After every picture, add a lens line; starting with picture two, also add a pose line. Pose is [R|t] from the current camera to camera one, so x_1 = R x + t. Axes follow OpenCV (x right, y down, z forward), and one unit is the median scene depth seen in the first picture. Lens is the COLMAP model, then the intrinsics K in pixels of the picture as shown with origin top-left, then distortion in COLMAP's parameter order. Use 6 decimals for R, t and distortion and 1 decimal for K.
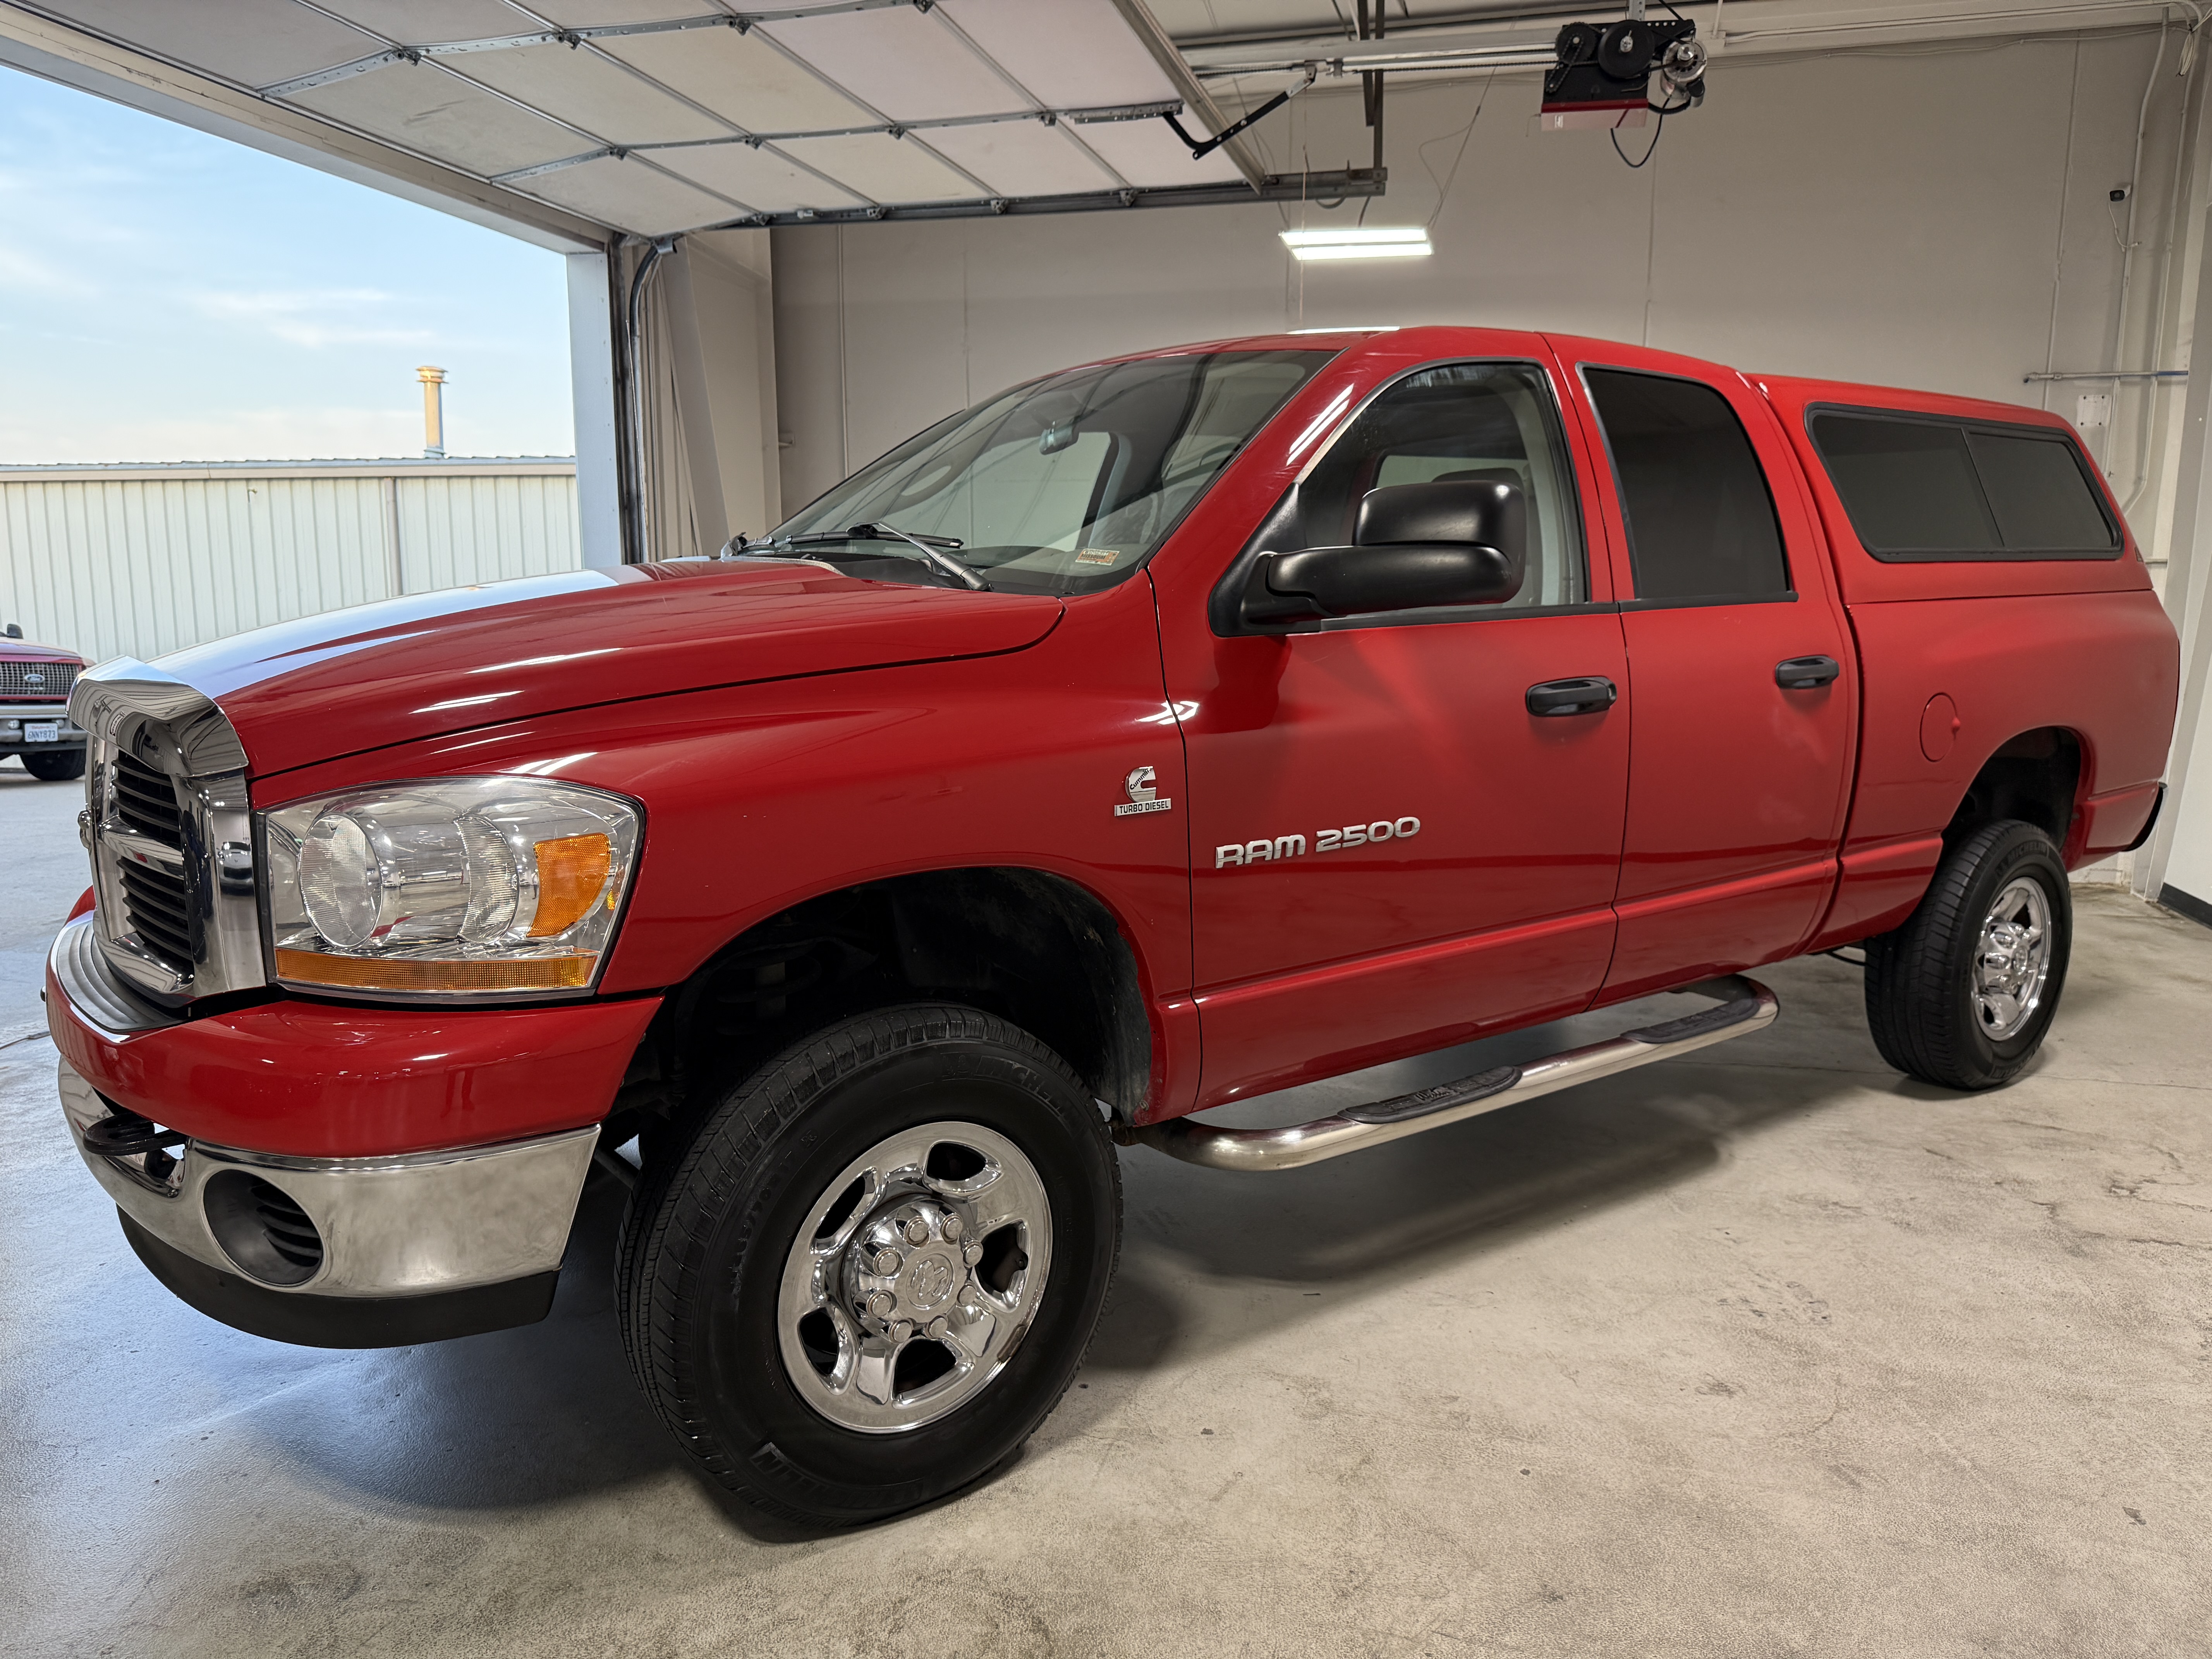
lens RADIAL K [[1591.6, 0, 1114.0], [0, 1591.6, 822.1], [0, 0, 1]] dist [0.028150, -0.034387]
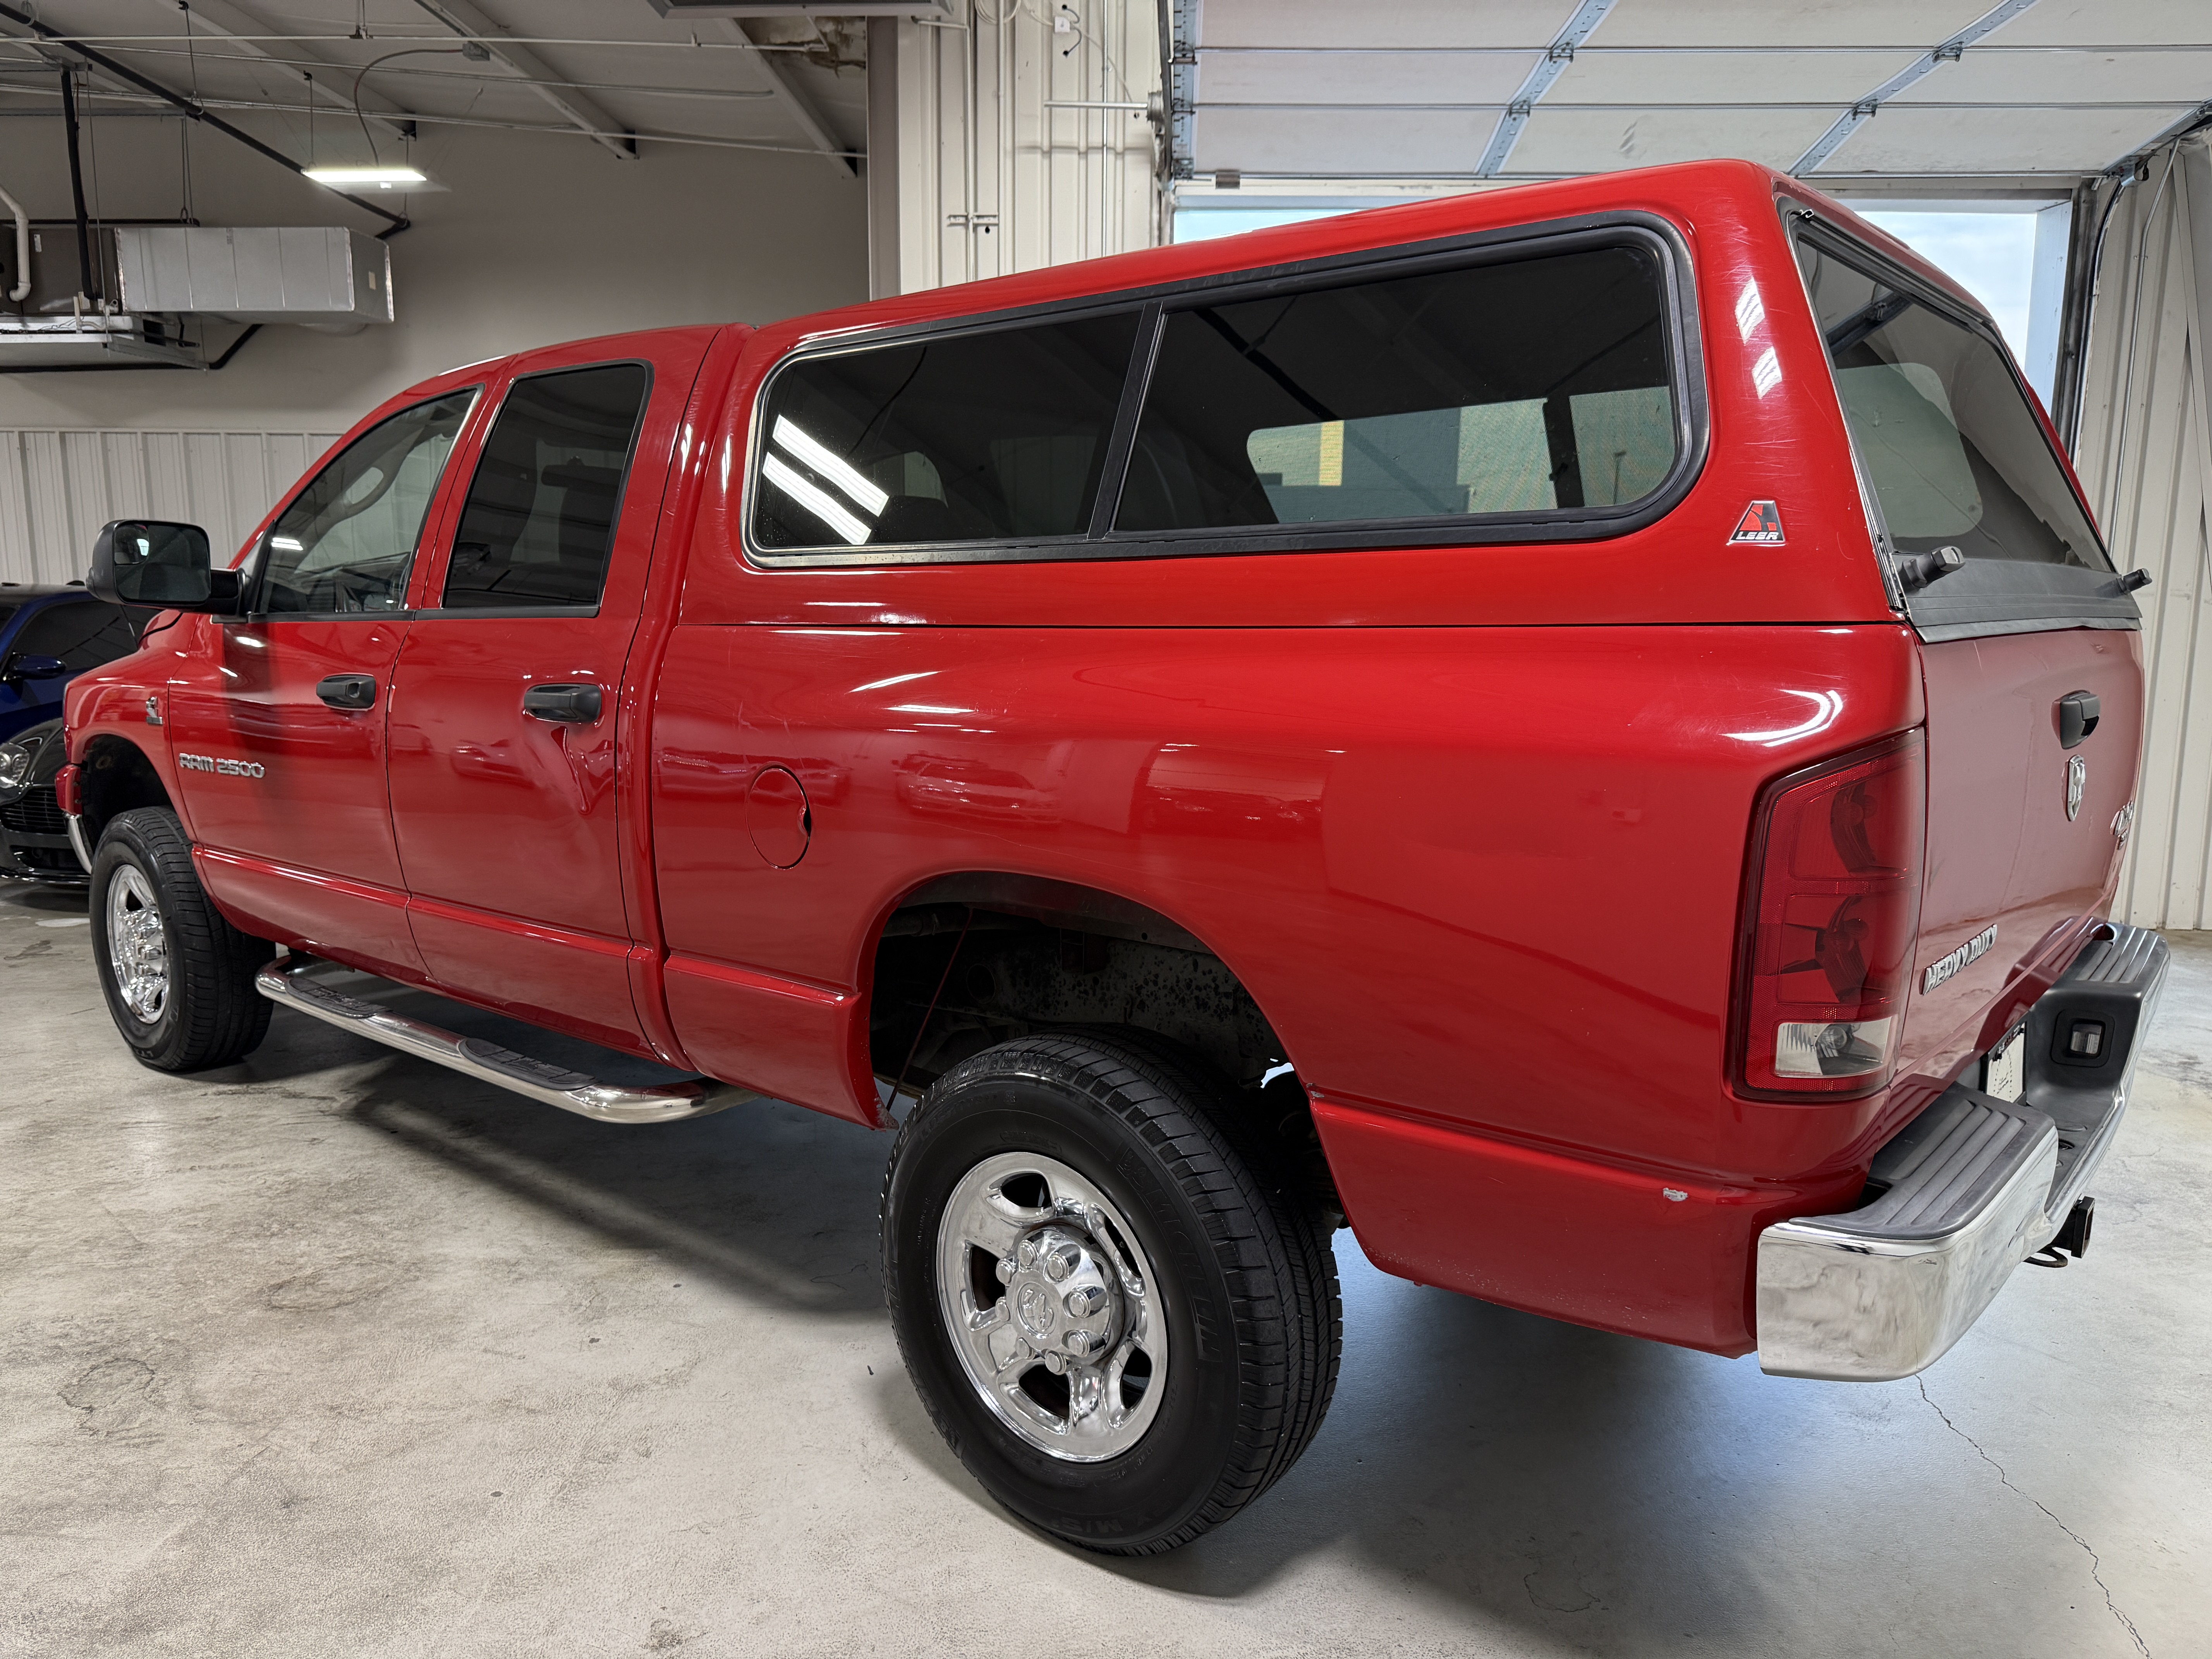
lens RADIAL K [[1591.6, 0, 1093.5], [0, 1591.6, 837.5], [0, 0, 1]] dist [0.028150, -0.034387]
pose [[0.210402, 0.155065, -0.965239, 0.538361], [-0.150191, 0.980746, 0.124818, -0.076020], [0.966009, 0.118708, 0.229641, 0.455804]]
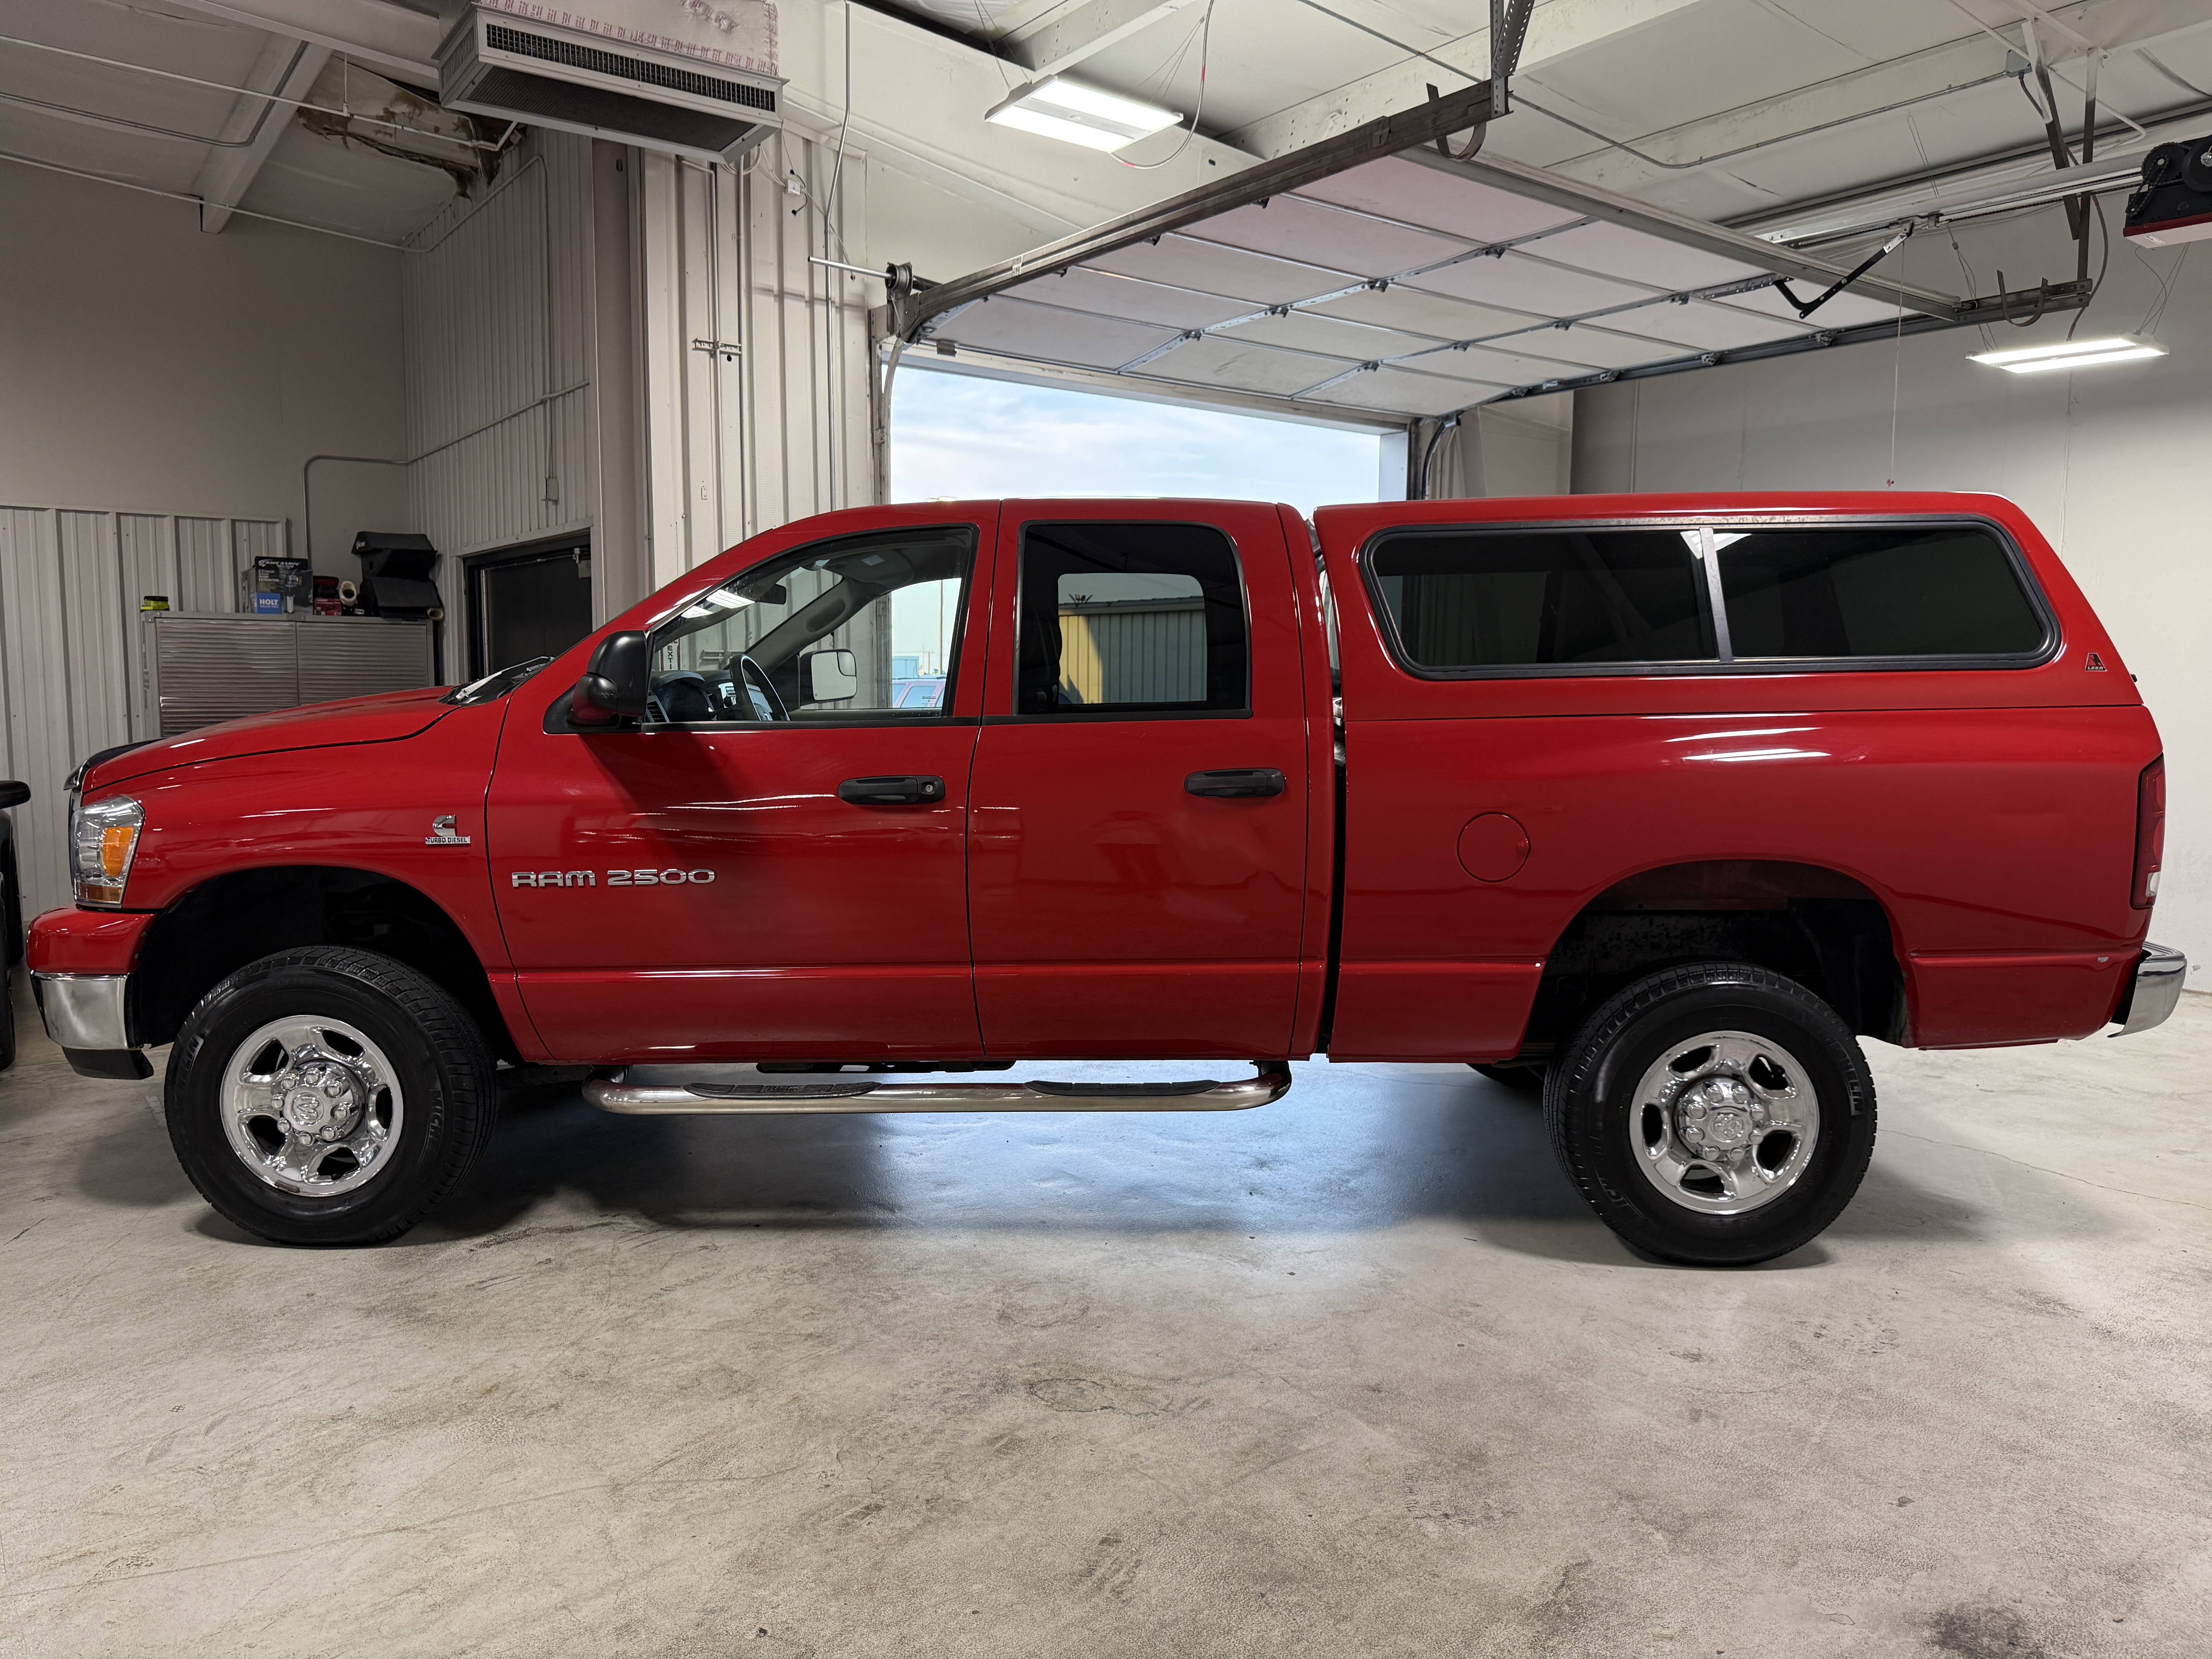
lens RADIAL K [[1591.6, 0, 1108.1], [0, 1591.6, 844.0], [0, 0, 1]] dist [0.028150, -0.034387]
pose [[0.784129, 0.065447, -0.617138, 0.370990], [-0.094352, 0.995436, -0.014319, 0.008852], [0.613384, 0.069456, 0.786725, -0.138200]]
